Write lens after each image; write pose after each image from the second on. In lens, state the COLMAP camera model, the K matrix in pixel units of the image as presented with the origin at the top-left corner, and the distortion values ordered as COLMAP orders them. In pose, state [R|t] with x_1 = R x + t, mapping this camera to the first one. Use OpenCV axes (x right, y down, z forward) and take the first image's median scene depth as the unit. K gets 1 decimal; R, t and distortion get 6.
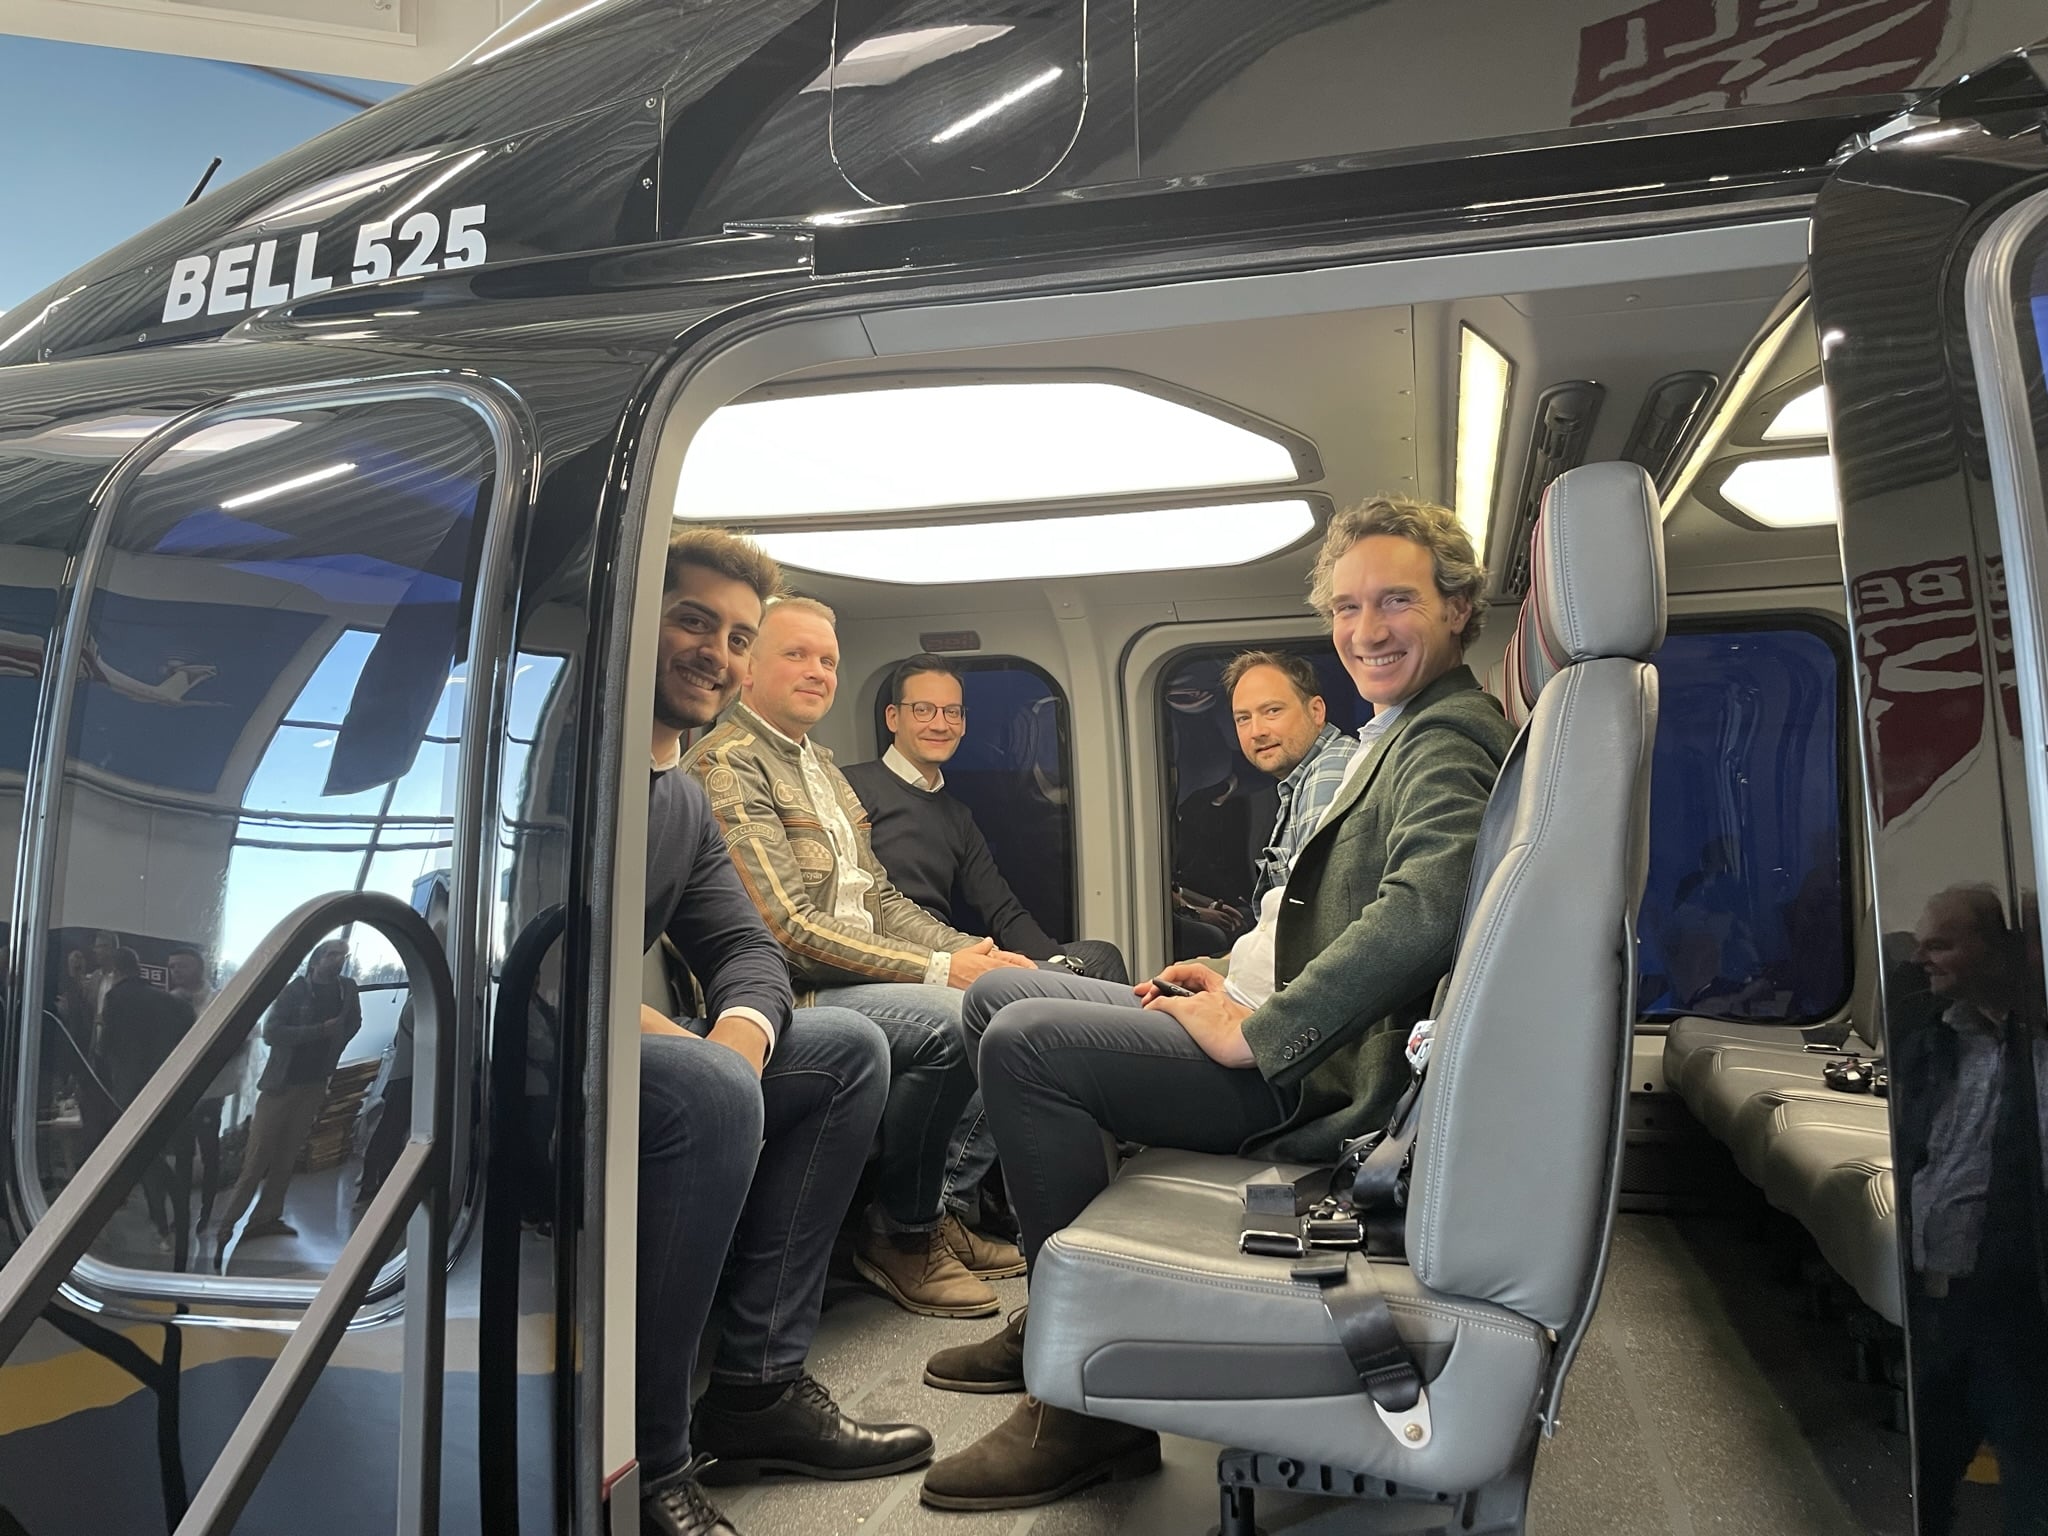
lens RADIAL K [[1568.1, 0, 987.7], [0, 1568.1, 773.0], [0, 0, 1]] dist [0.072525, -0.128277]
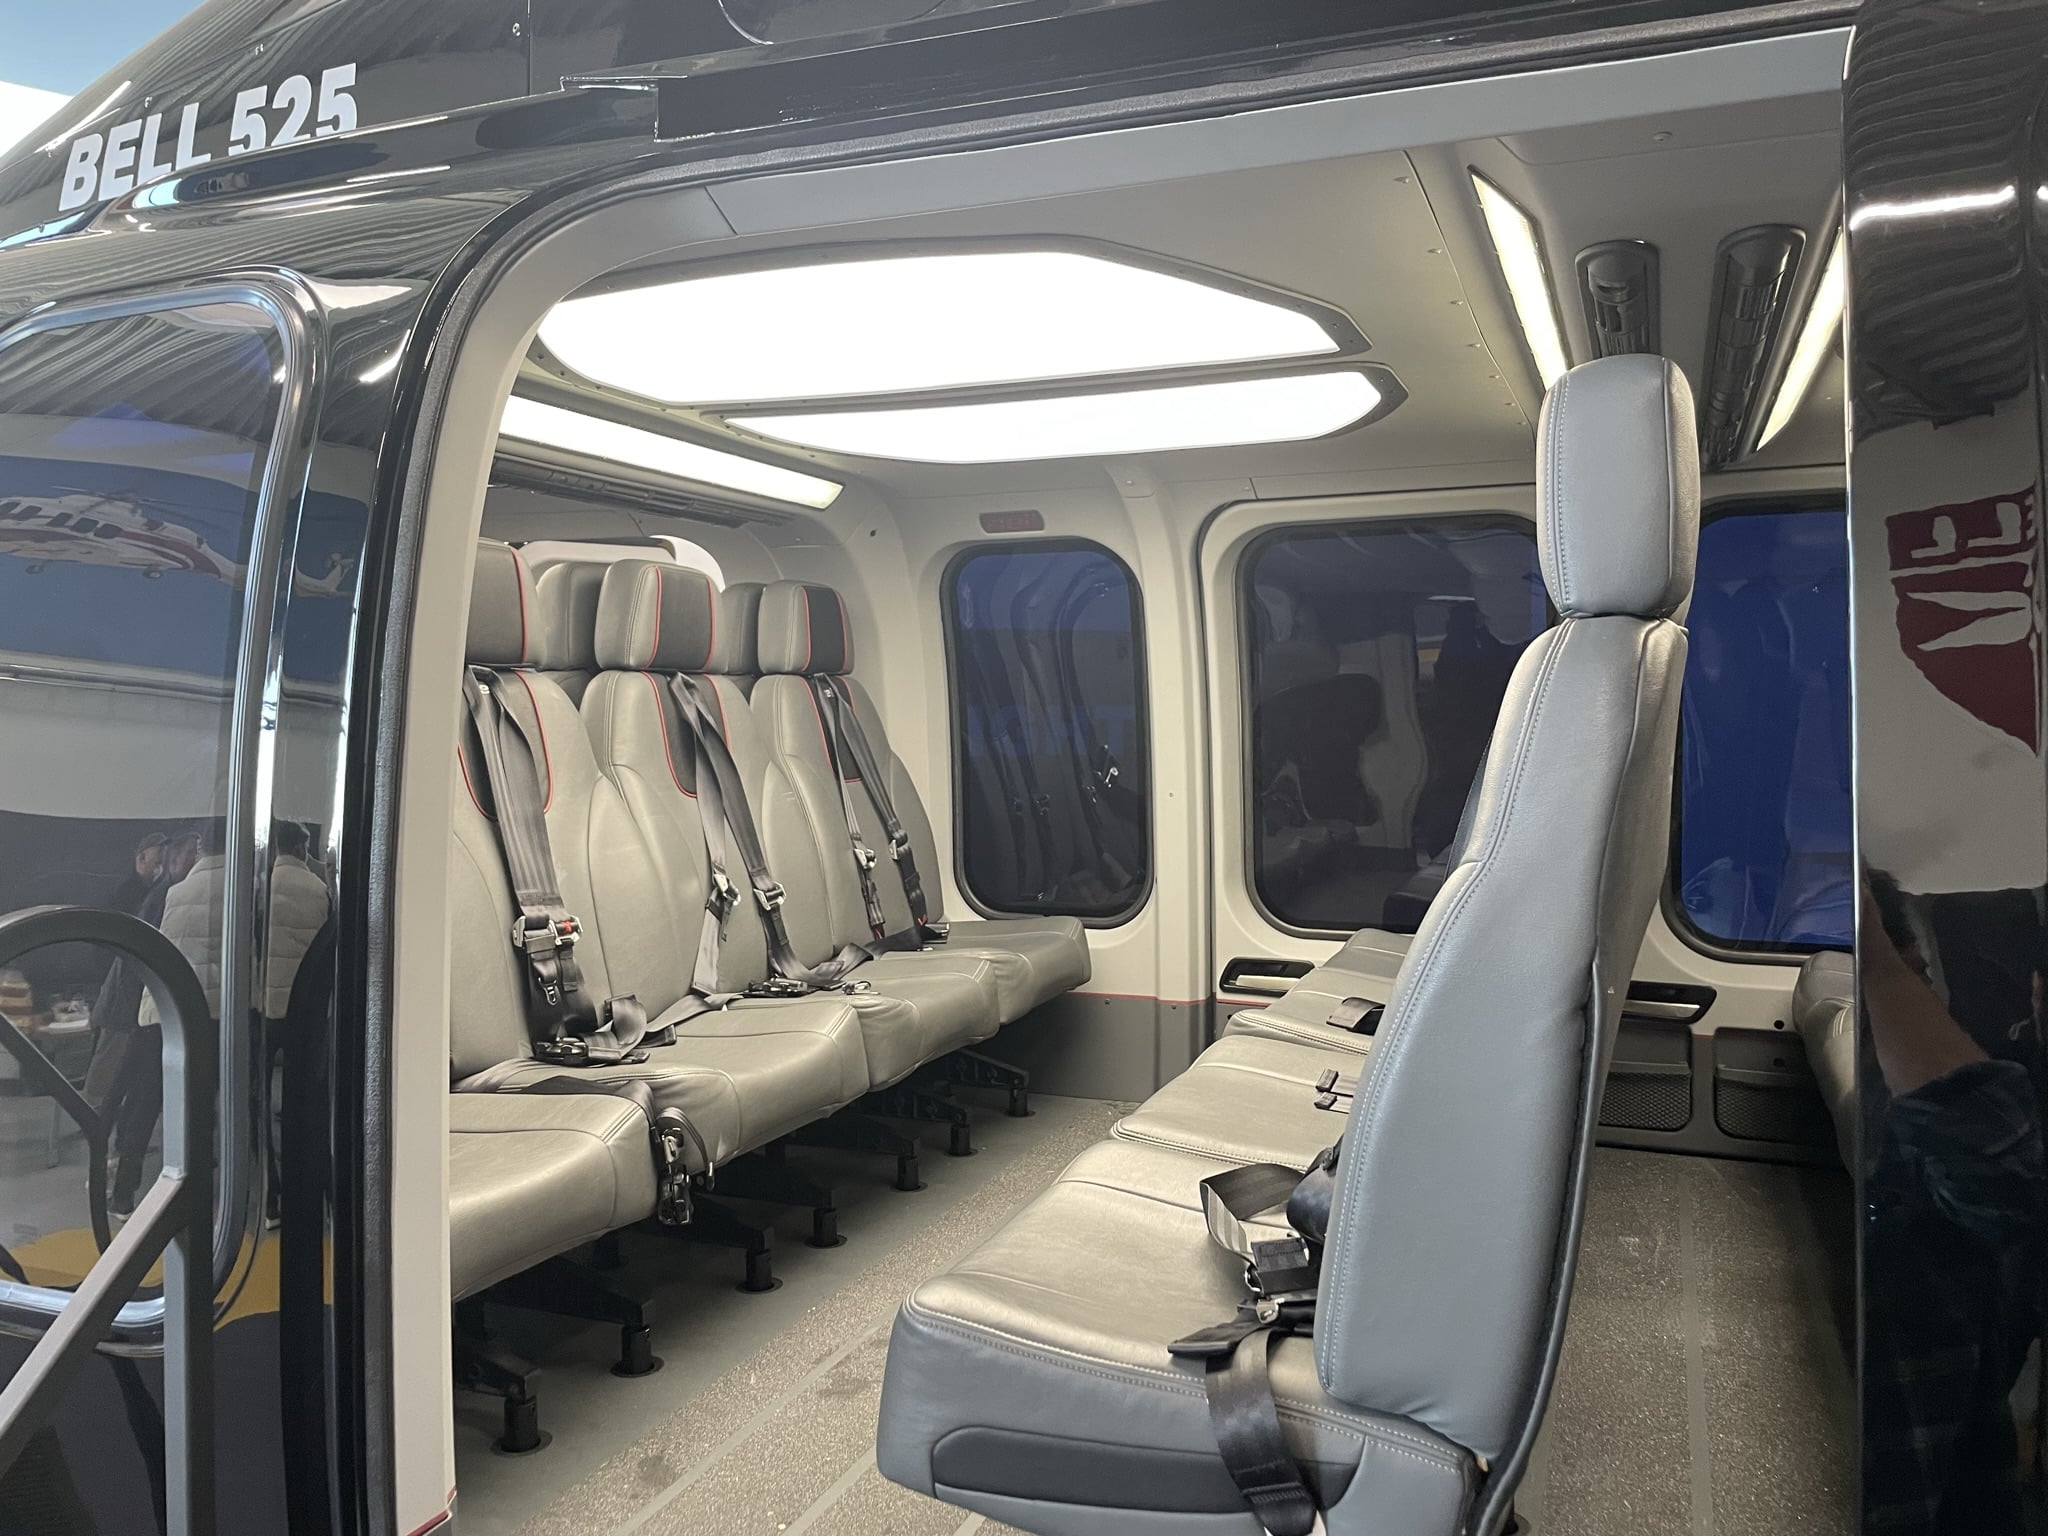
lens RADIAL K [[1549.4, 0, 1008.0], [0, 1549.4, 752.4], [0, 0, 1]] dist [0.065586, -0.109549]
pose [[0.992456, 0.011139, -0.122092, 0.175634], [0.000681, 0.995347, 0.096350, -0.072587], [0.122597, -0.095707, 0.987831, 0.178127]]
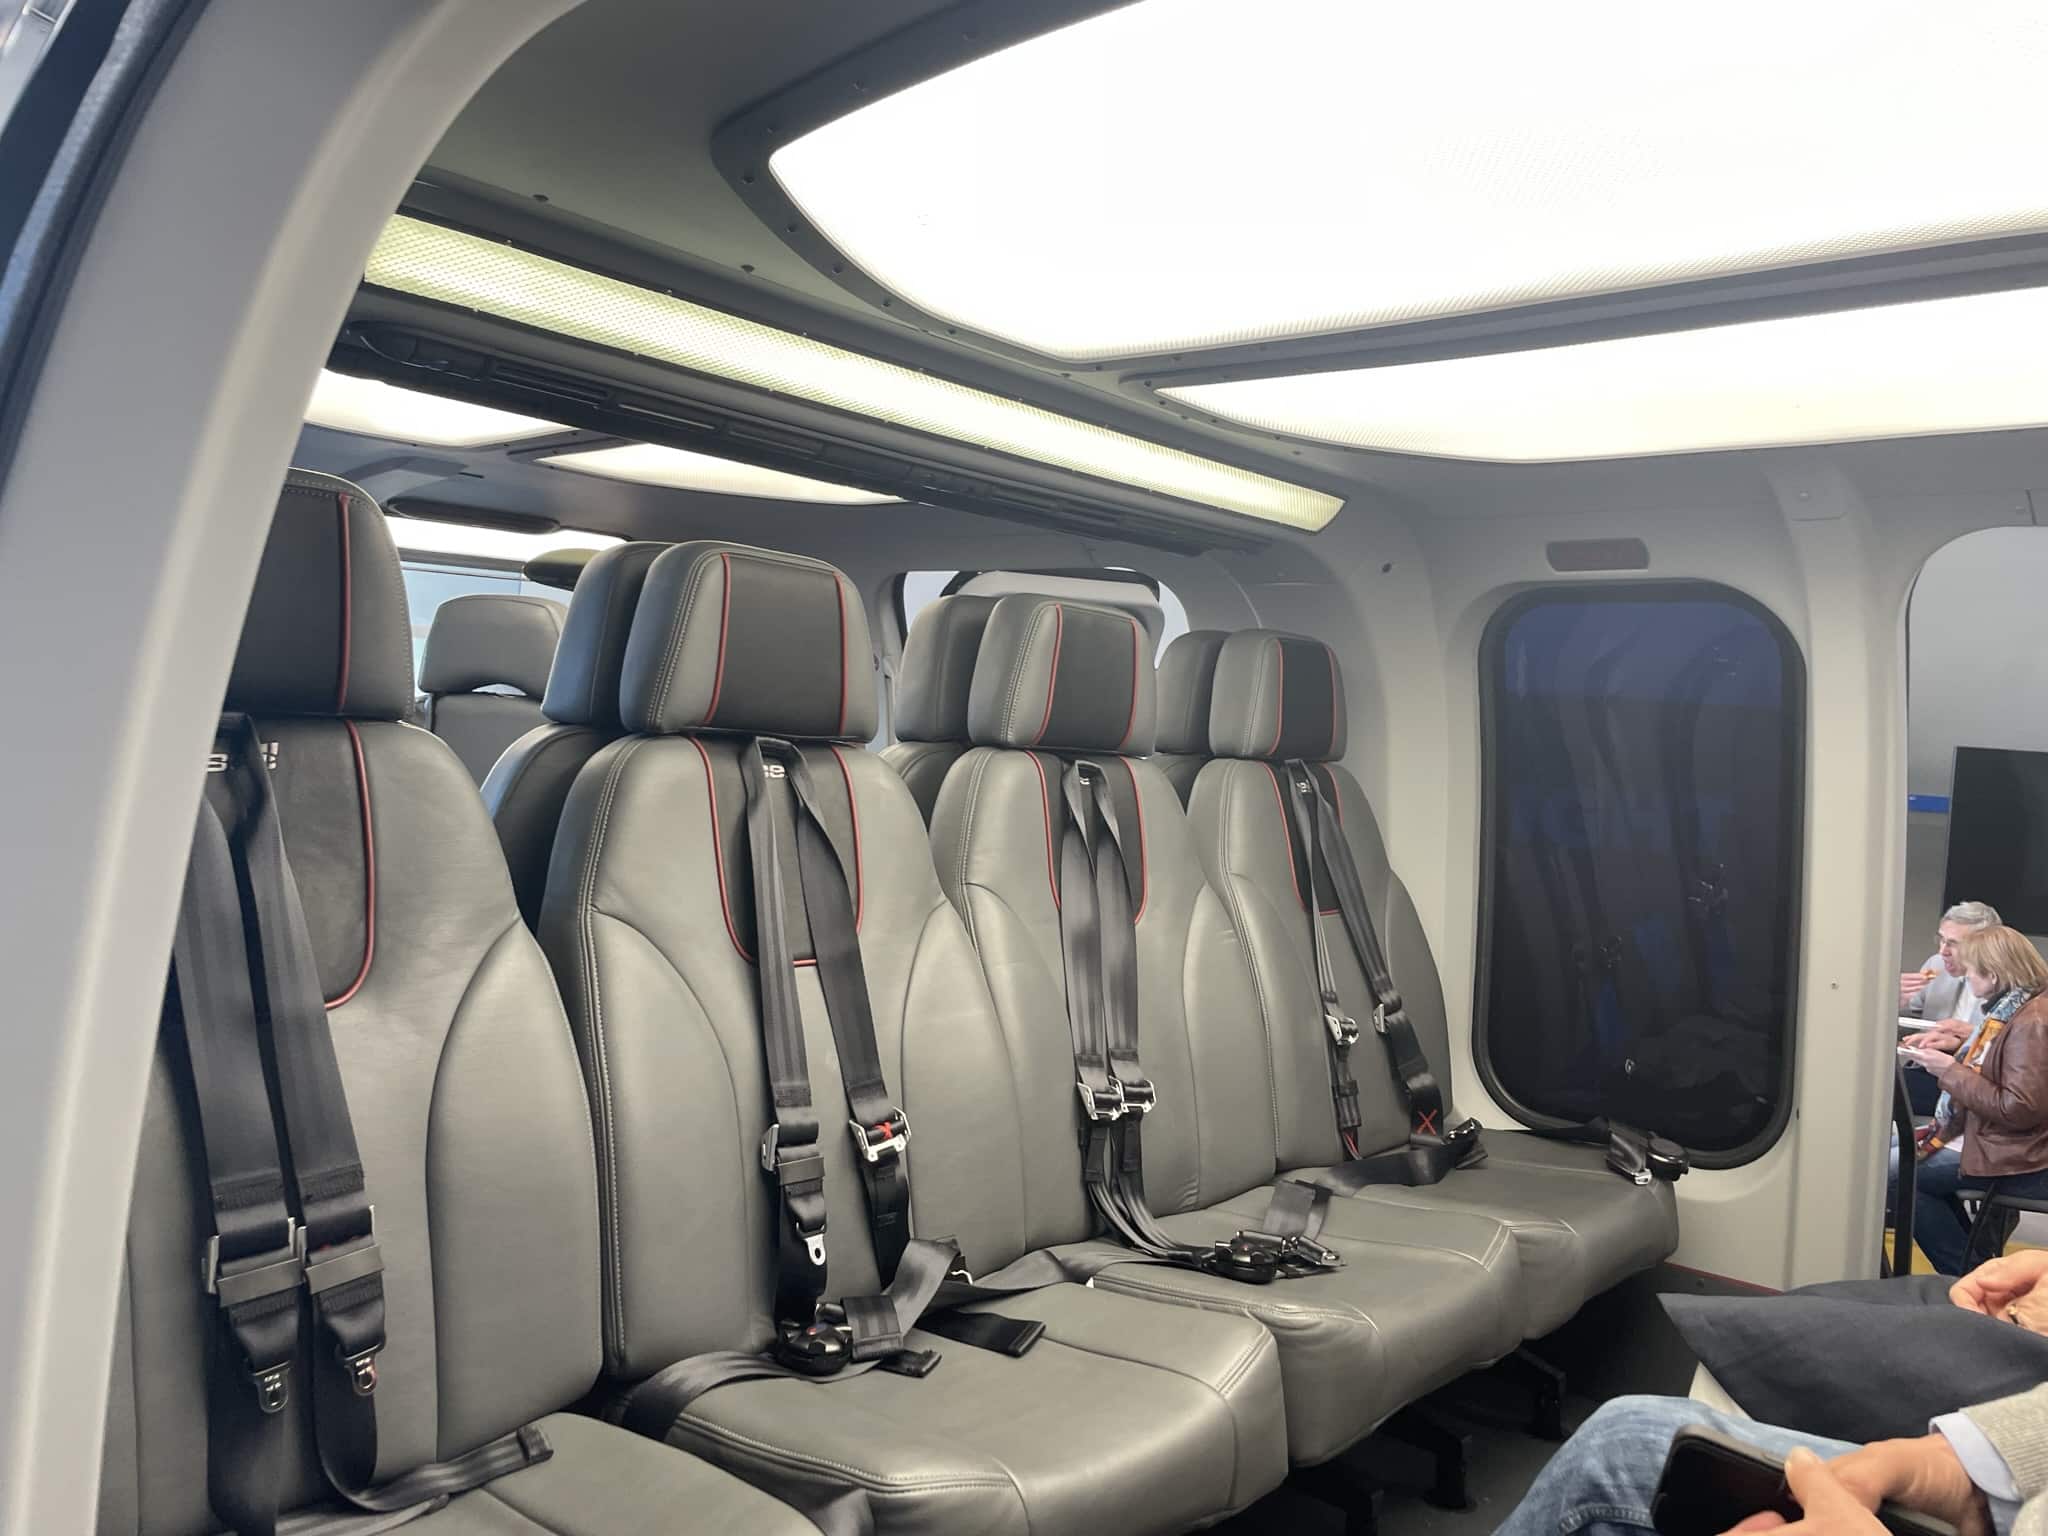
lens RADIAL K [[1549.4, 0, 1008.0], [0, 1549.4, 752.4], [0, 0, 1]] dist [0.065586, -0.109549]
pose [[0.891557, 0.074509, -0.446738, 0.098055], [-0.043304, 0.995880, 0.079675, -0.090446], [0.450834, -0.051689, 0.891110, 0.714393]]
